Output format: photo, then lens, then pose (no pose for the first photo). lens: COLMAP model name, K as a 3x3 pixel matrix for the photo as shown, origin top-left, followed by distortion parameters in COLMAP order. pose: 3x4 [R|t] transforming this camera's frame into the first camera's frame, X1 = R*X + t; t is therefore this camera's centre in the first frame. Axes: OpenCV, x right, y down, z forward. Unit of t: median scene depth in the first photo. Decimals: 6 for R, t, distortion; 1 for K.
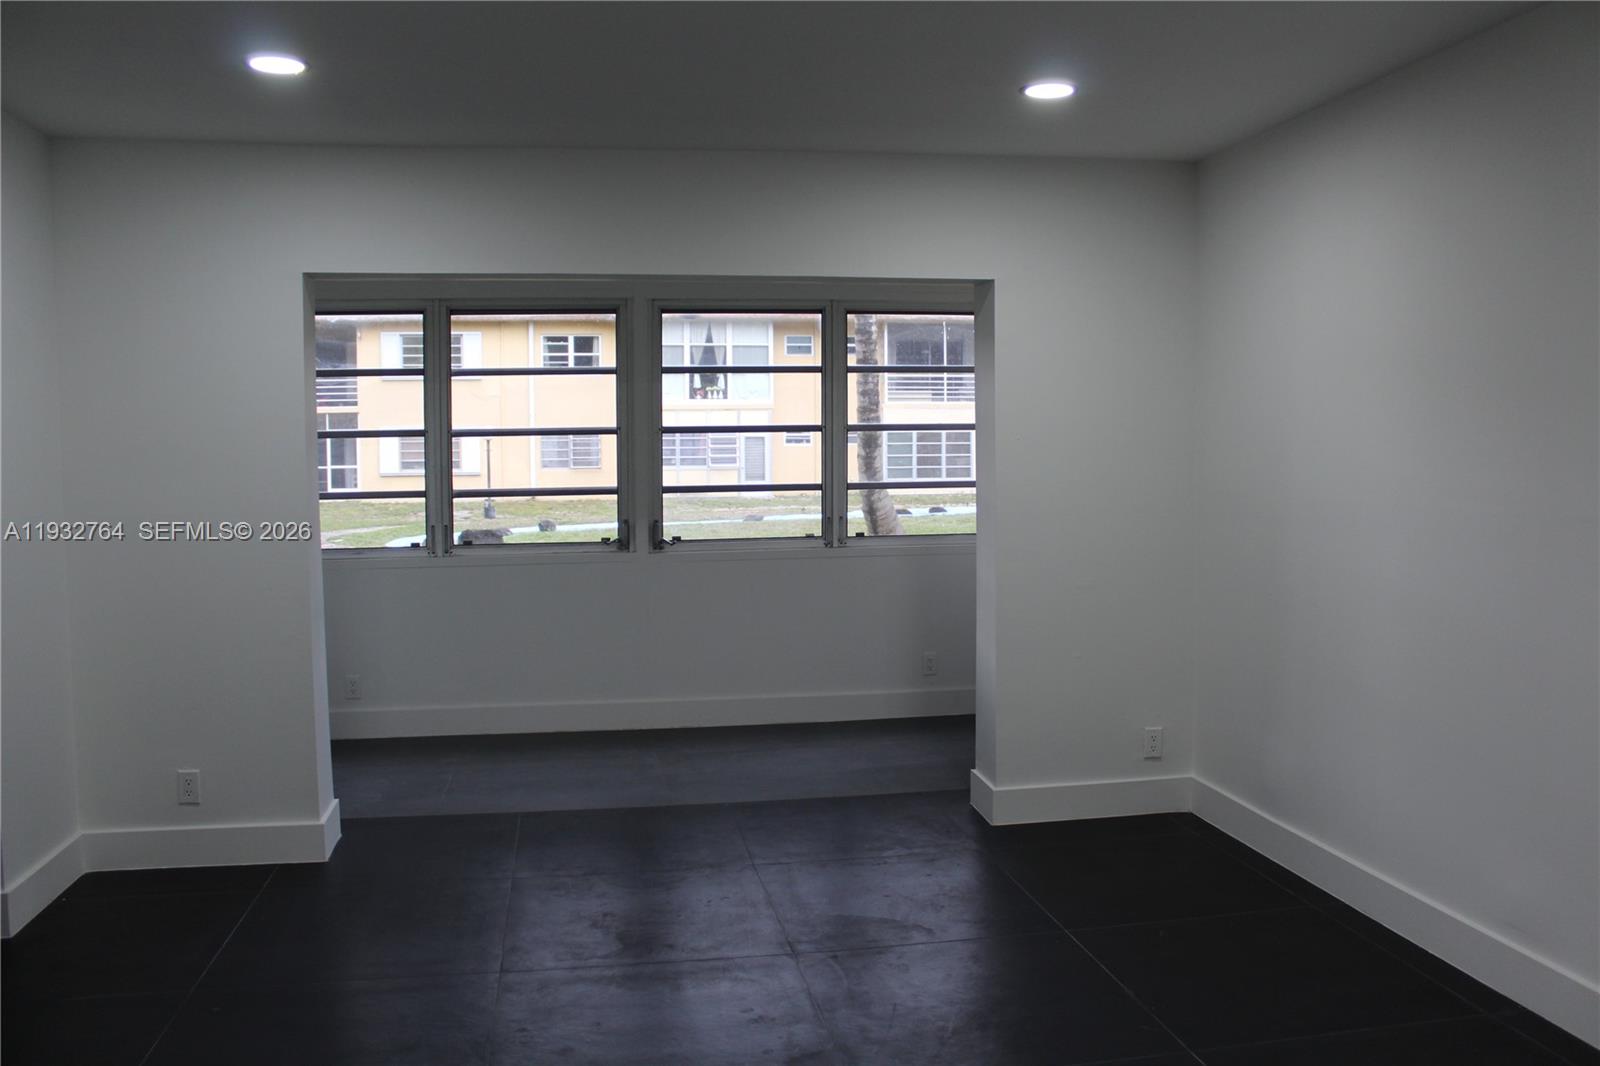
lens RADIAL K [[1322.7, 0, 802.6], [0, 1322.7, 532.2], [0, 0, 1]] dist [-0.129181, 0.071704]
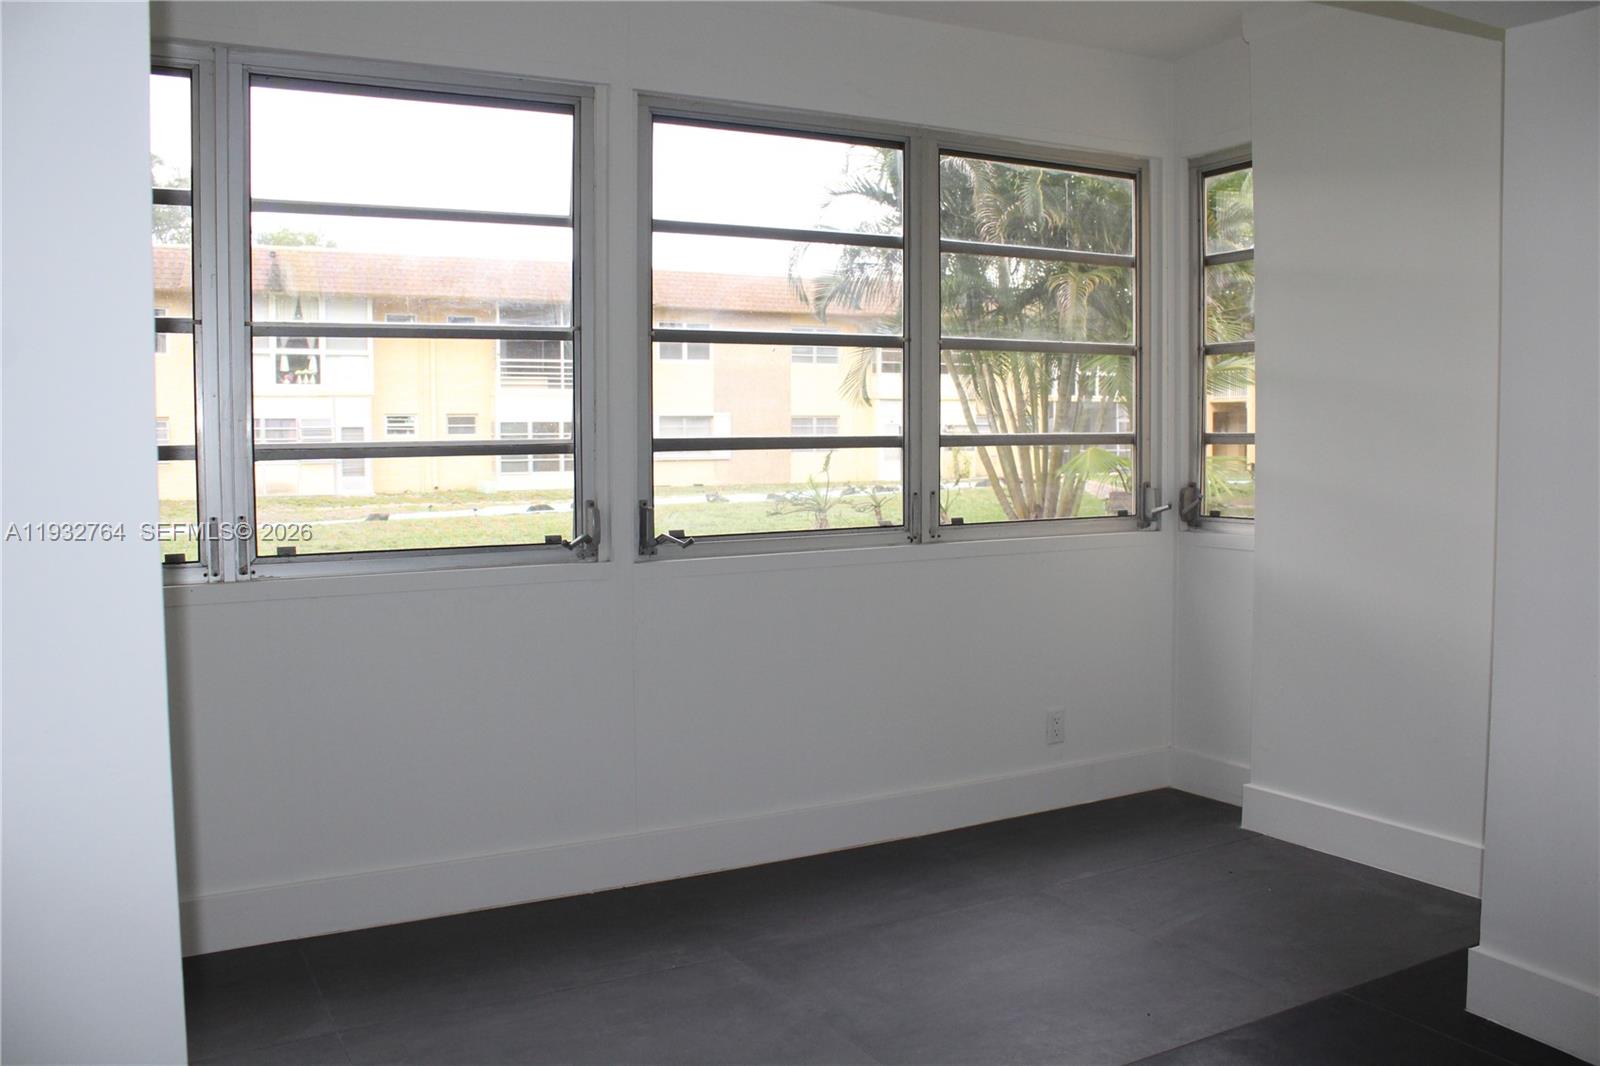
lens RADIAL K [[1322.7, 0, 804.2], [0, 1322.7, 535.1], [0, 0, 1]] dist [-0.129181, 0.071704]
pose [[0.945290, -0.022475, 0.325457, -0.095962], [0.021171, 0.999747, 0.007548, 0.000959], [-0.325544, -0.000245, 0.945527, 0.197983]]
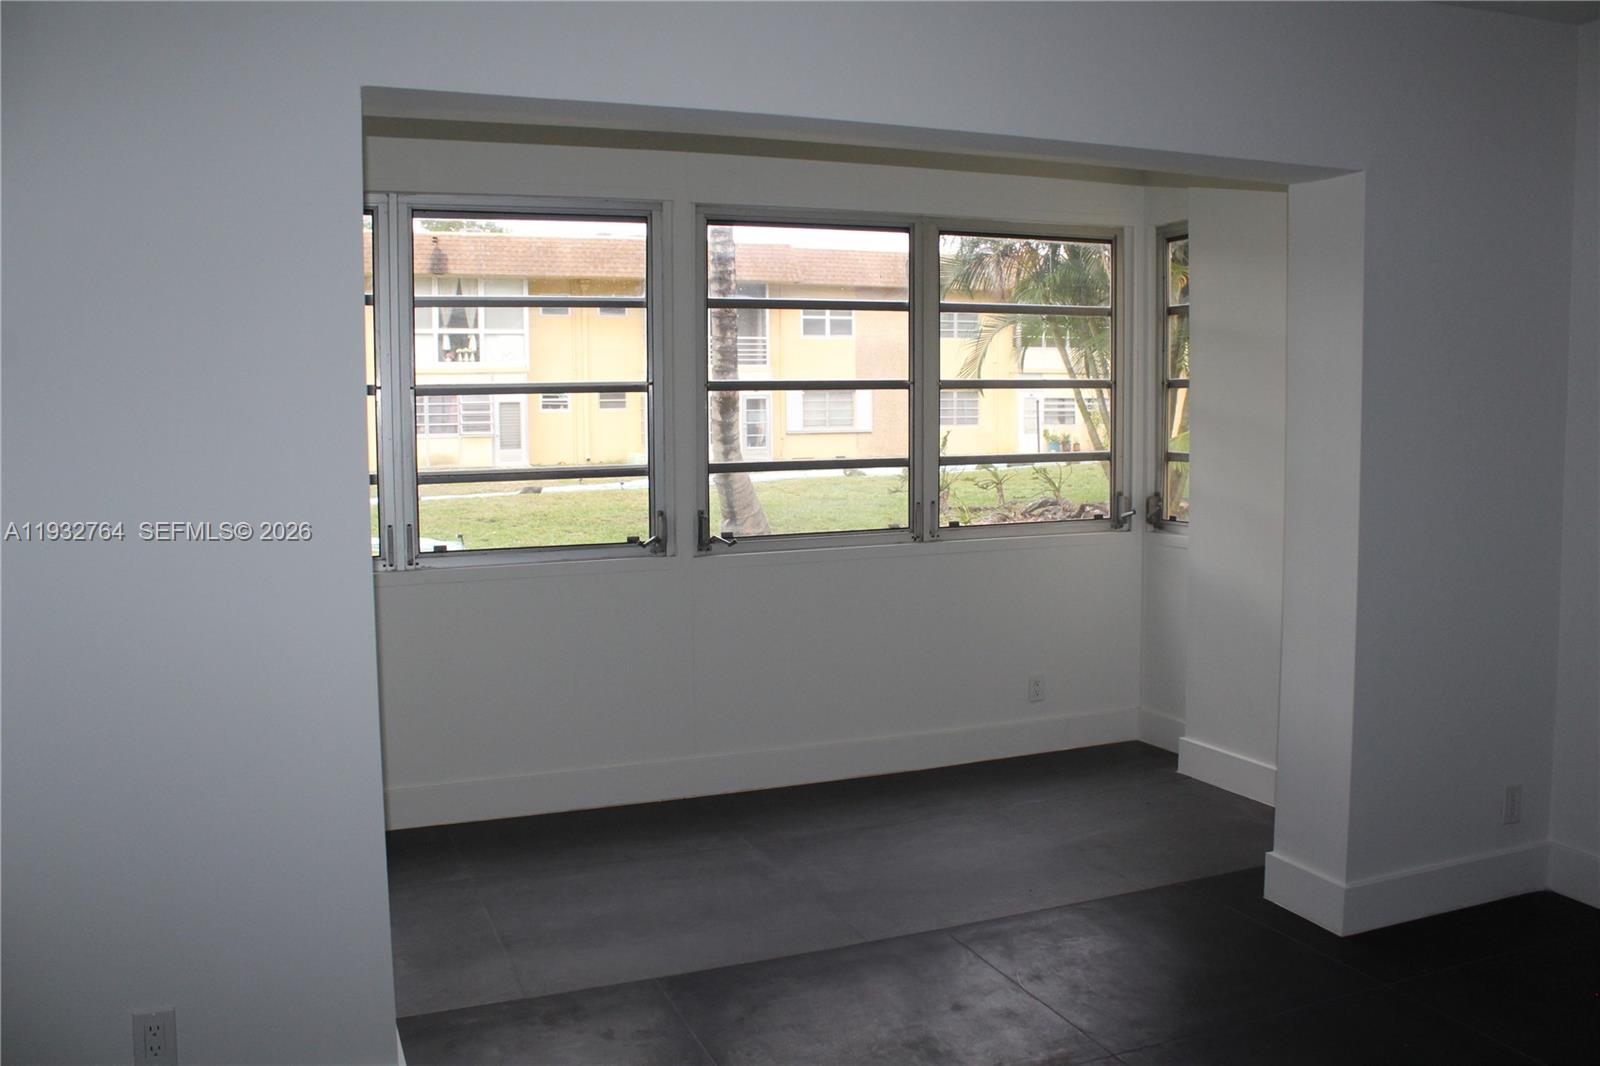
lens RADIAL K [[1322.7, 0, 804.0], [0, 1322.7, 541.8], [0, 0, 1]] dist [-0.129181, 0.071704]
pose [[0.976600, -0.022588, 0.213873, -0.090028], [0.015433, 0.999266, 0.035067, -0.007065], [-0.214508, -0.030946, 0.976232, 0.118519]]
